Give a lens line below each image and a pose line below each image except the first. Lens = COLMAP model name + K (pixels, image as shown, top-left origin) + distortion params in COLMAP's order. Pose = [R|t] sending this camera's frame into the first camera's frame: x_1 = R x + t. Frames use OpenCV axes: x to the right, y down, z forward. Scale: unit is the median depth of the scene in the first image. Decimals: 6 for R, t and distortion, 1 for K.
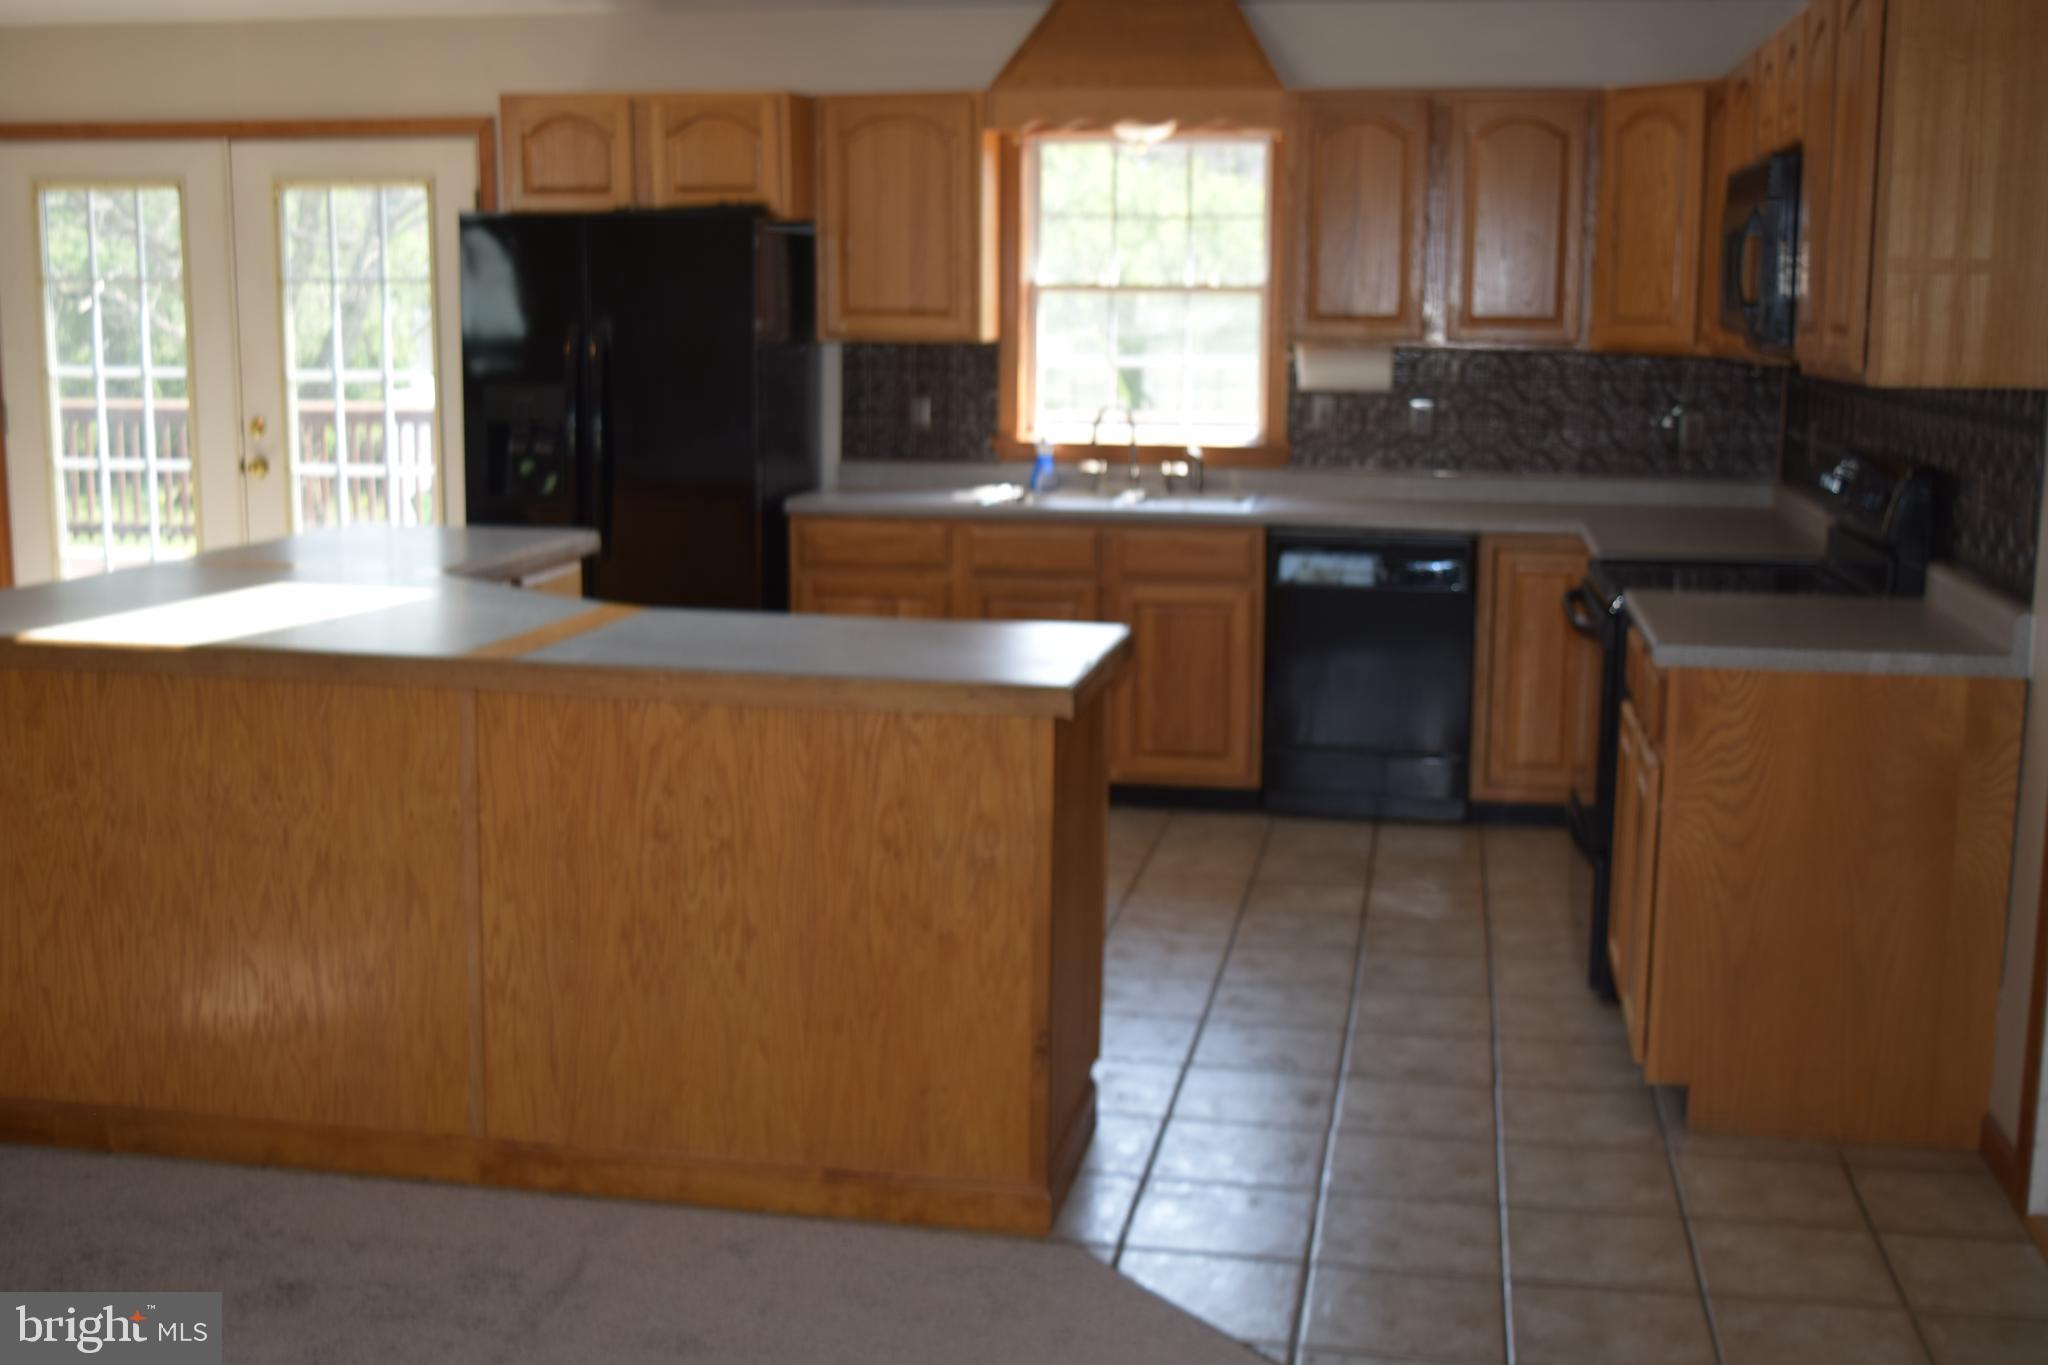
lens RADIAL K [[2257.0, 0, 1024.0], [0, 2257.0, 682.5], [0, 0, 1]] dist [-0.066600, 0.004264]
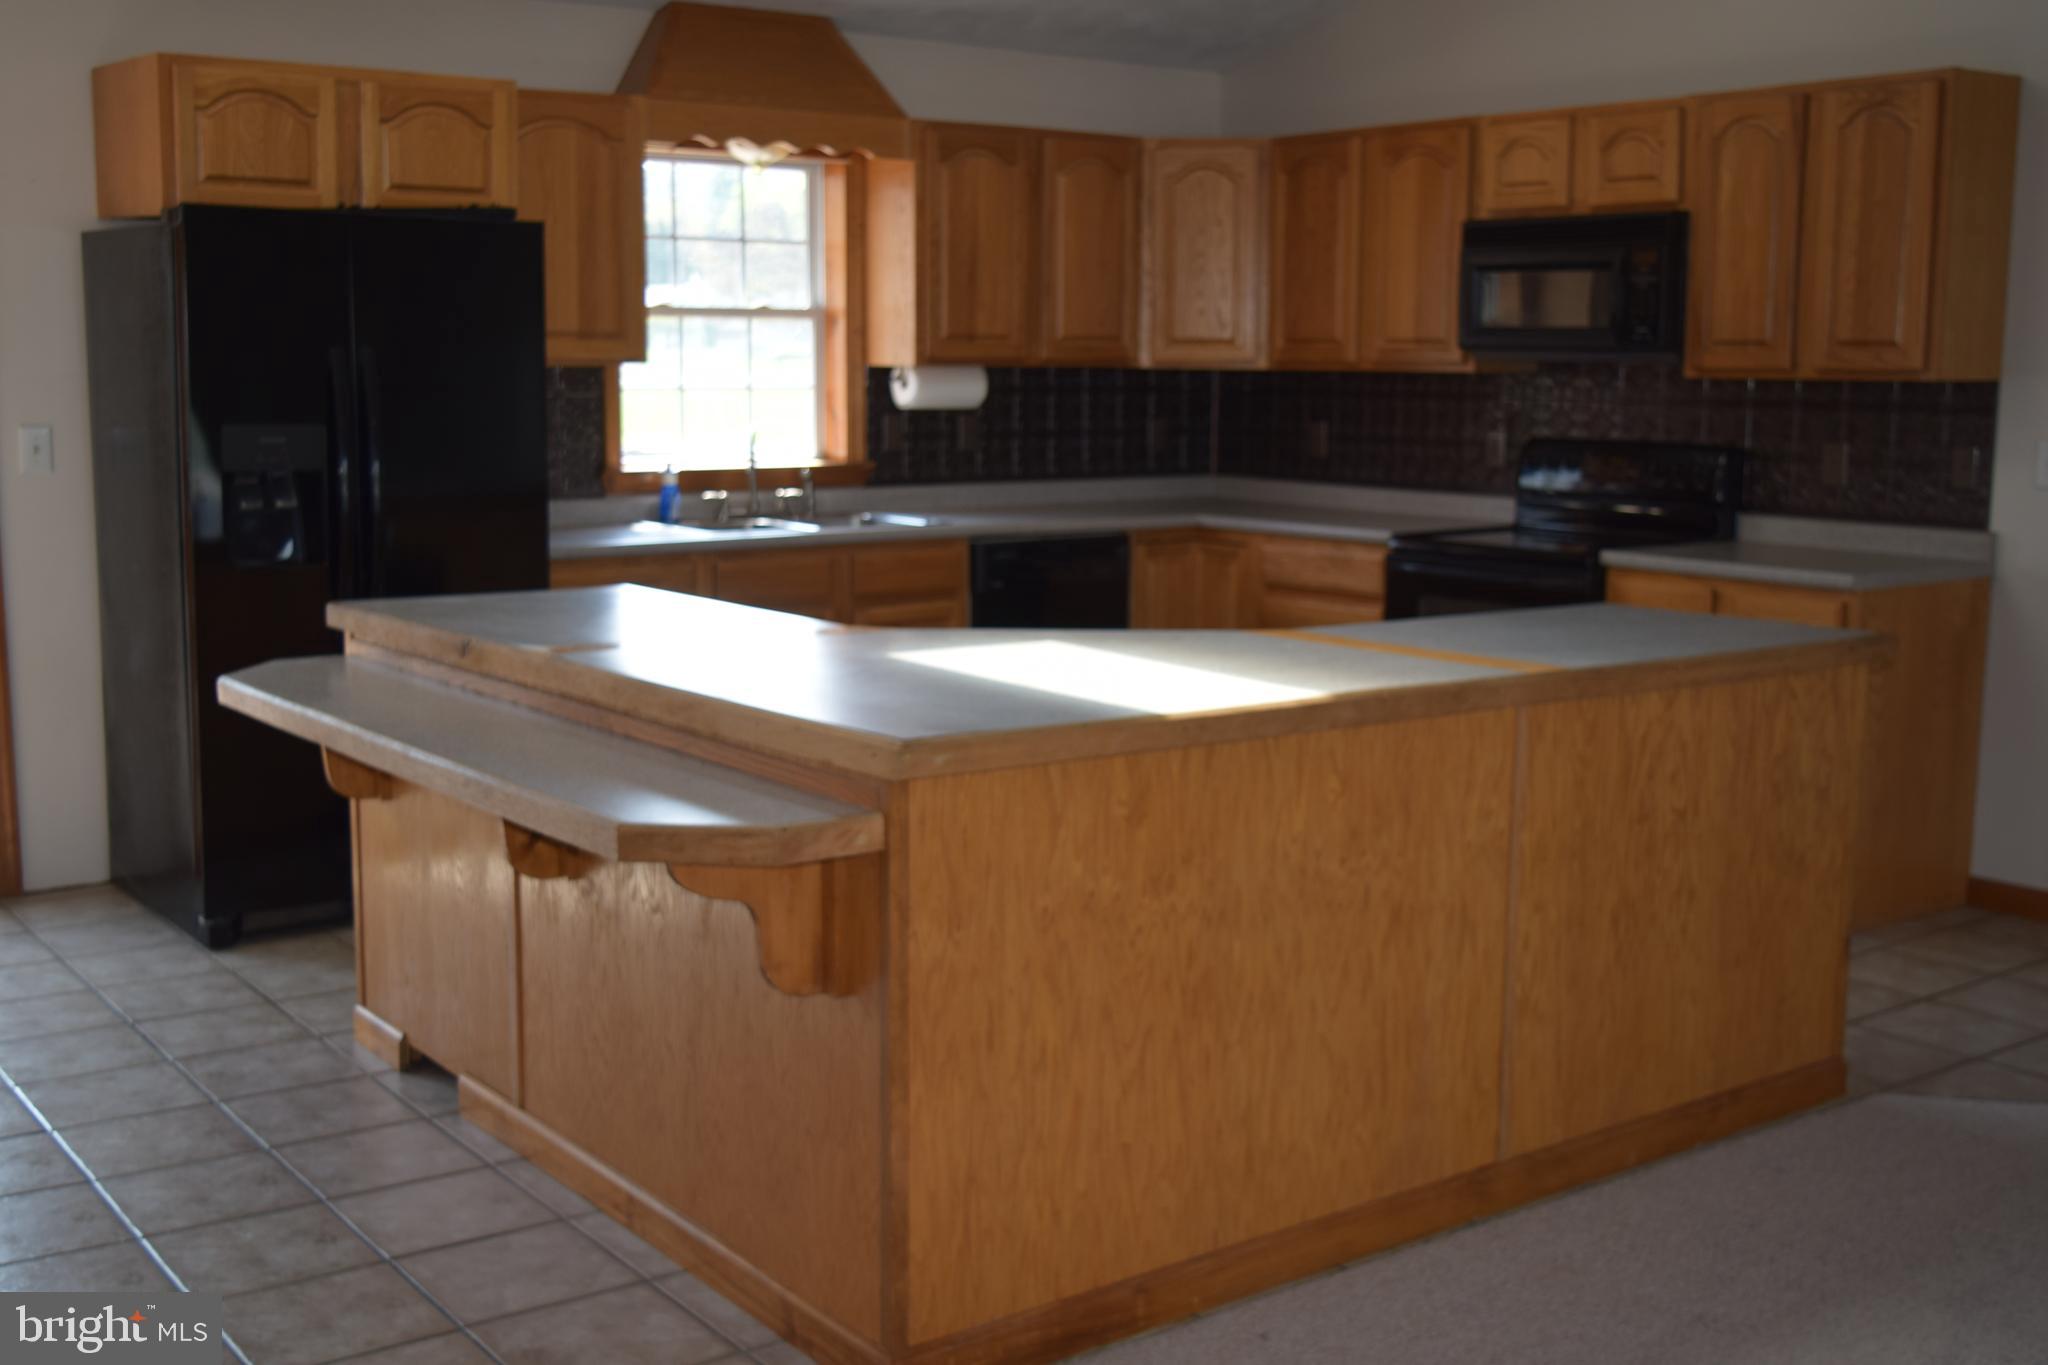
lens RADIAL K [[2209.6, 0, 1024.0], [0, 2209.6, 682.5], [0, 0, 1]] dist [0.001217, -0.021207]
pose [[0.672699, -0.111293, 0.731498, -0.644624], [0.120295, 0.991920, 0.040289, -0.042204], [-0.730072, 0.060893, 0.680652, 0.290330]]
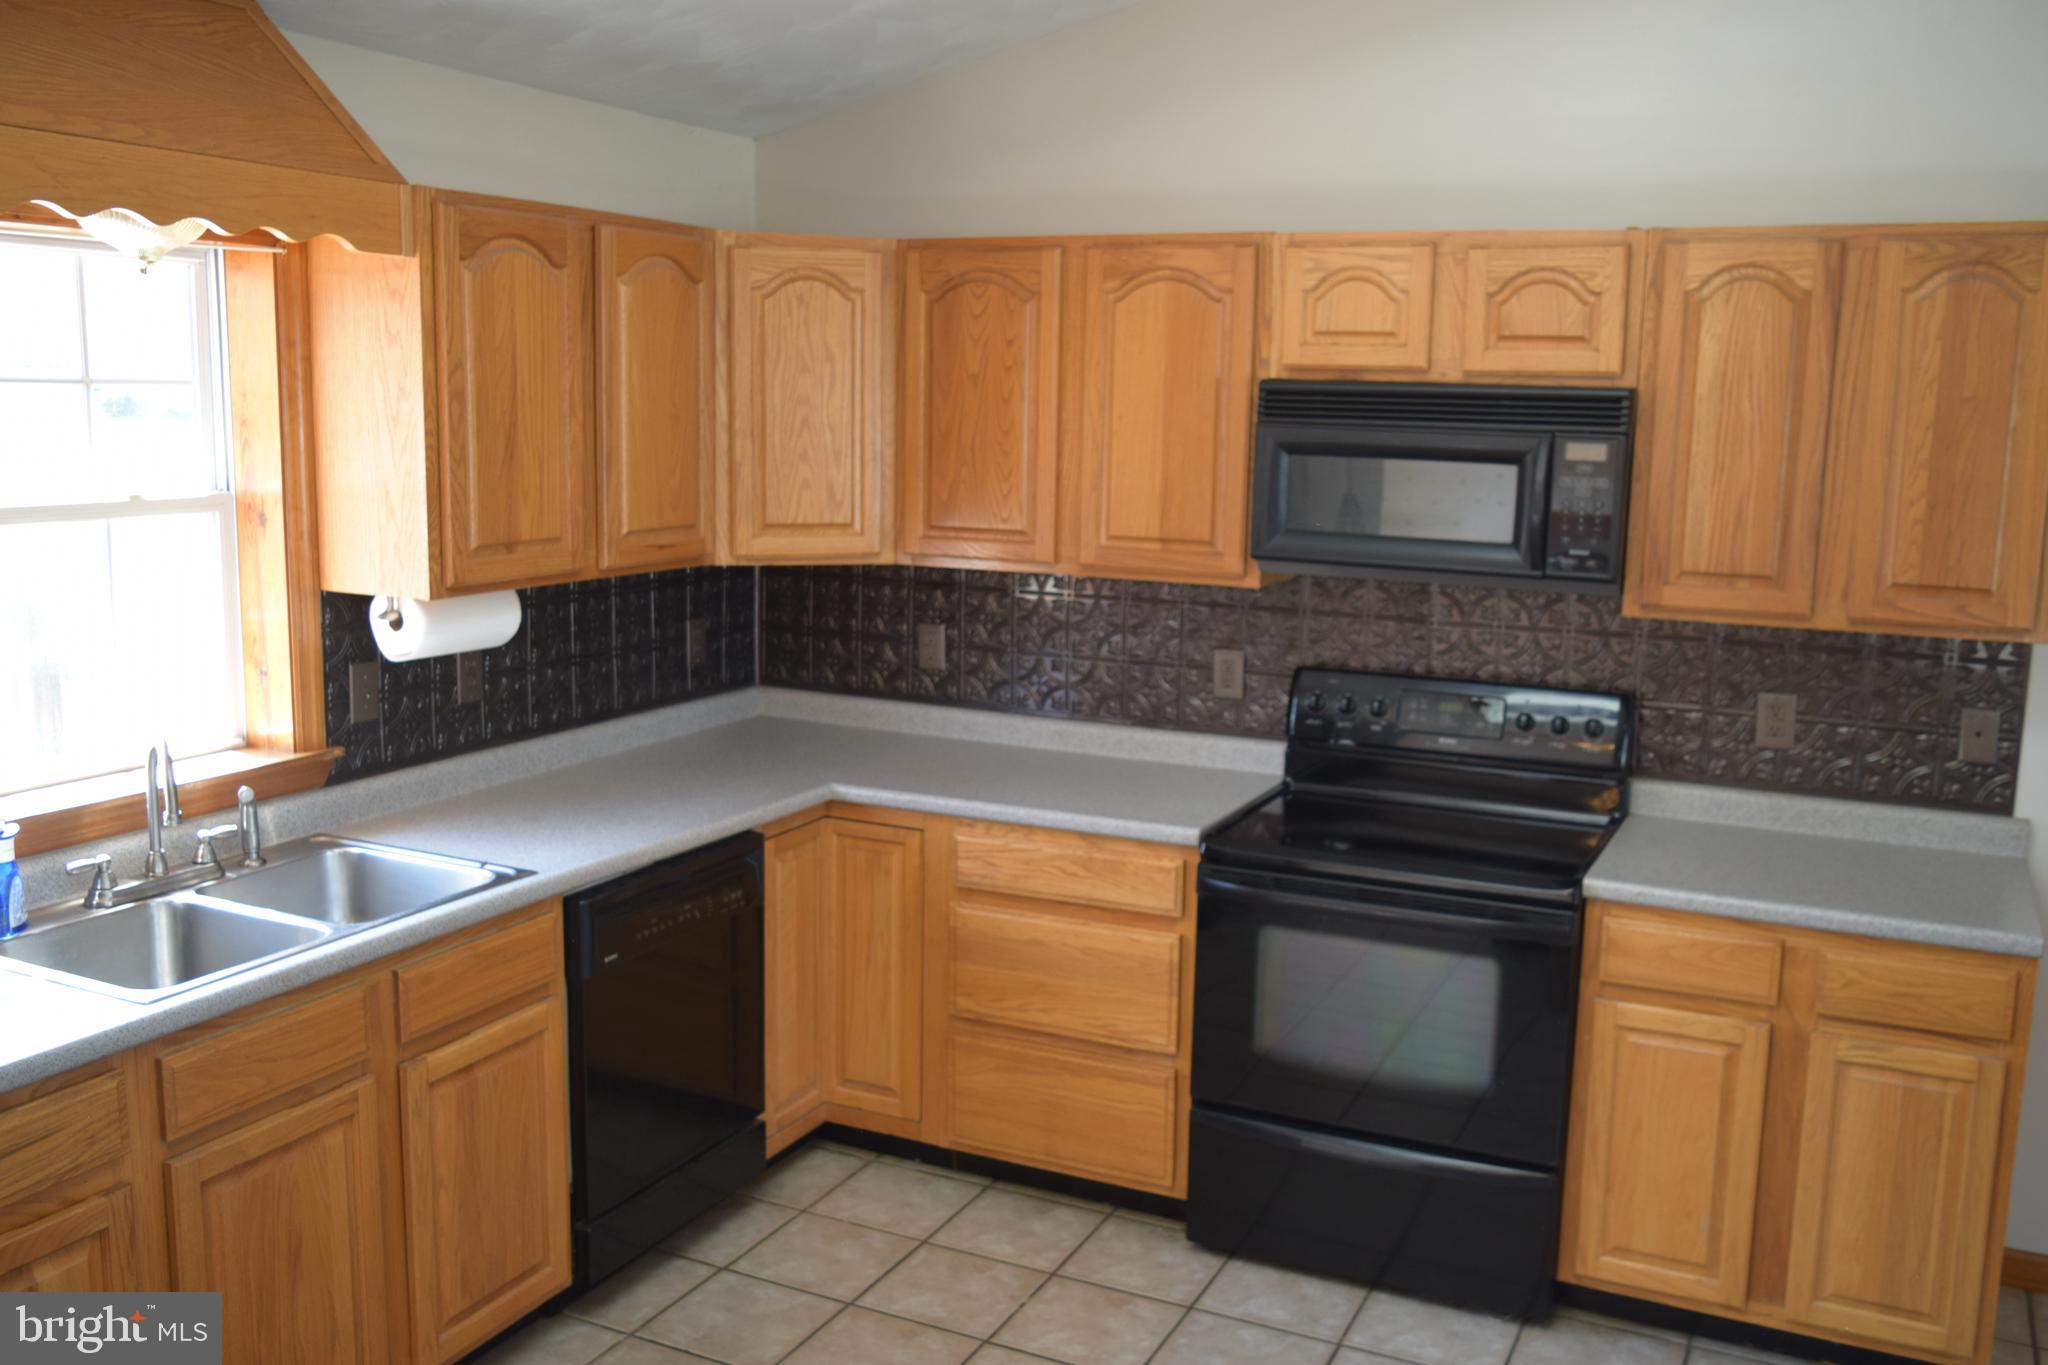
lens RADIAL K [[1813.0, 0, 1024.0], [0, 1813.0, 682.5], [0, 0, 1]] dist [-0.036383, 0.006488]
pose [[0.260184, -0.152253, 0.953480, -0.336295], [0.141338, 0.982858, 0.118376, -0.171324], [-0.955158, 0.103963, 0.277243, 0.741904]]
